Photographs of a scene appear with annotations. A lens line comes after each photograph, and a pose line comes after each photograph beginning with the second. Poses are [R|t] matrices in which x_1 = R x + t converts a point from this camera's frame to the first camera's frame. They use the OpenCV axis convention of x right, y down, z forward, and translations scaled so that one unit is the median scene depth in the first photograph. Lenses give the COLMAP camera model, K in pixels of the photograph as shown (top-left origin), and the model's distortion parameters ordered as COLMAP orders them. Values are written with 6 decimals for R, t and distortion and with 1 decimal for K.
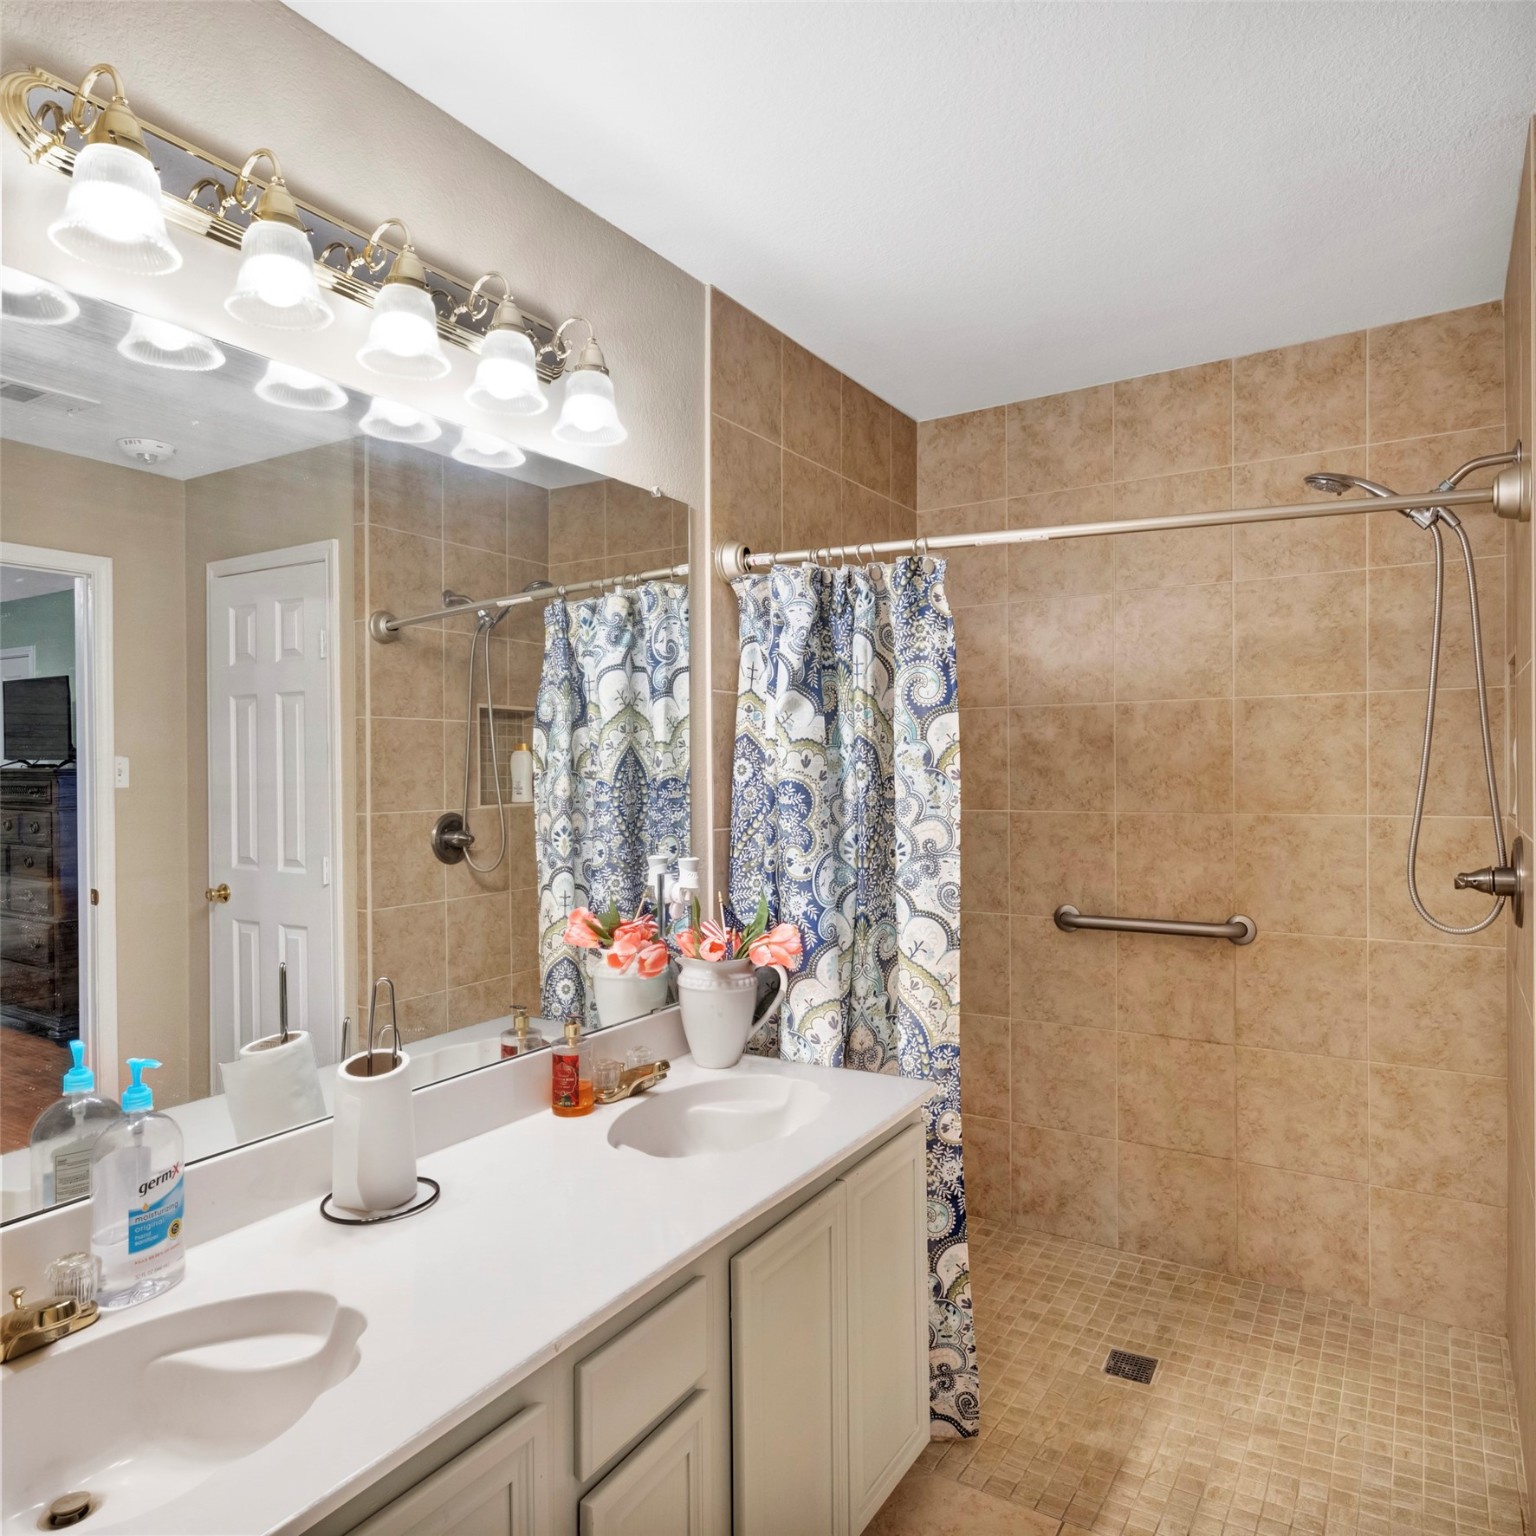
lens RADIAL K [[1057.7, 0, 768.0], [0, 1057.7, 768.0], [0, 0, 1]] dist [-0.003169, 0.000559]
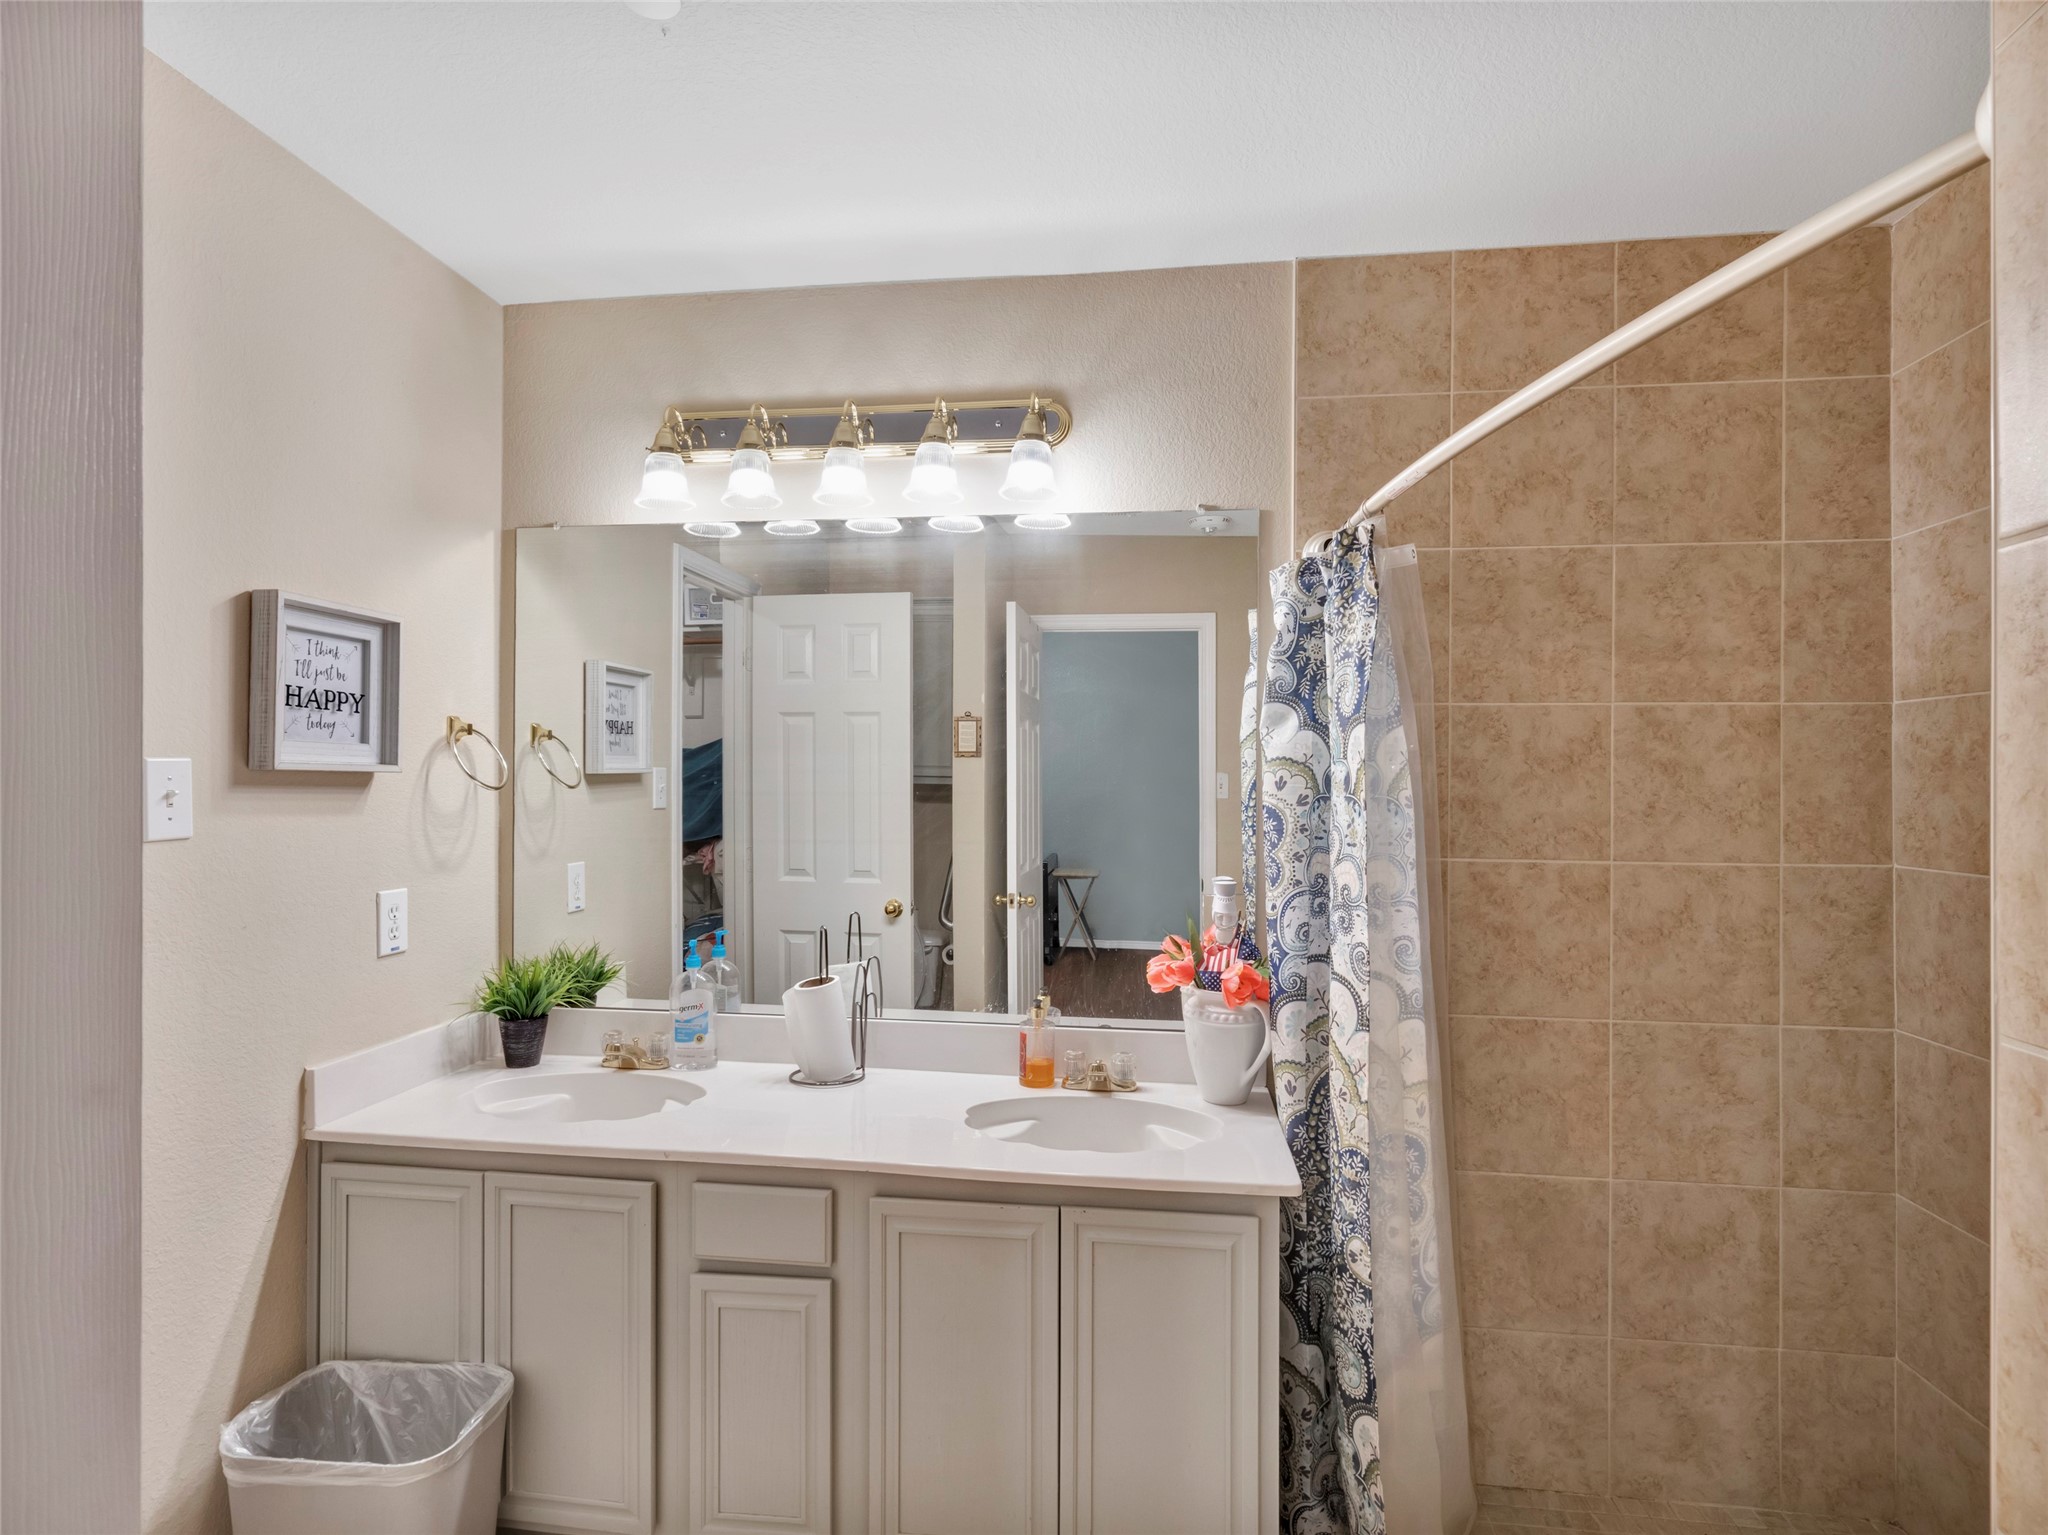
lens RADIAL K [[1096.6, 0, 1020.2], [0, 1096.6, 783.8], [0, 0, 1]] dist [0.002021, -0.000215]
pose [[0.403598, 0.017285, -0.914773, 0.782870], [-0.011450, 0.999839, 0.013840, -0.016087], [0.914865, 0.004888, 0.403731, 0.436173]]
